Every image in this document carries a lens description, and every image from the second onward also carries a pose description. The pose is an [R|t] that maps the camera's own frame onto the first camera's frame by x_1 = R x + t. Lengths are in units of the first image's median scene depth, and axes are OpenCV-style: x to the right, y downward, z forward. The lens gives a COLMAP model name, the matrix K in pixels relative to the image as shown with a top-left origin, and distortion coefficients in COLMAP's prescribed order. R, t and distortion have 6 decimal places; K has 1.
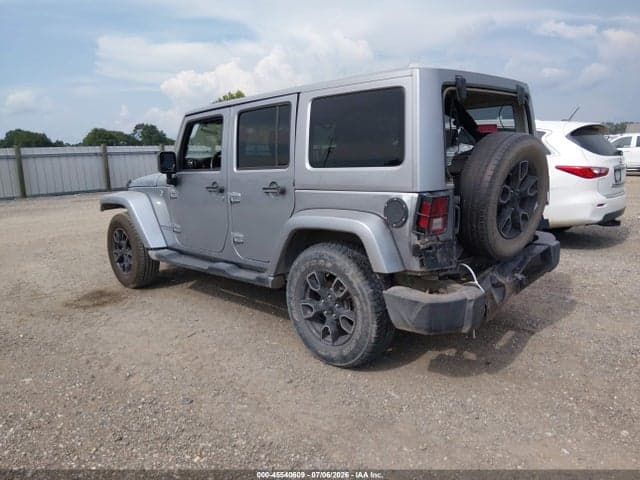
lens RADIAL K [[497.9, 0, 320.0], [0, 497.9, 240.0], [0, 0, 1]] dist [0.002220, -0.003715]
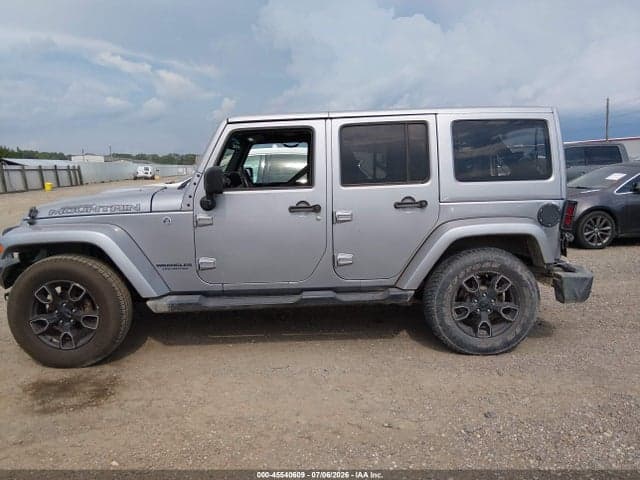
lens RADIAL K [[511.2, 0, 302.1], [0, 511.2, 242.2], [0, 0, 1]] dist [-0.004896, -0.007583]
pose [[0.691535, -0.082197, 0.717651, -0.862655], [0.120761, 0.992678, -0.002669, -0.041518], [-0.712177, 0.088510, 0.696398, 0.374890]]
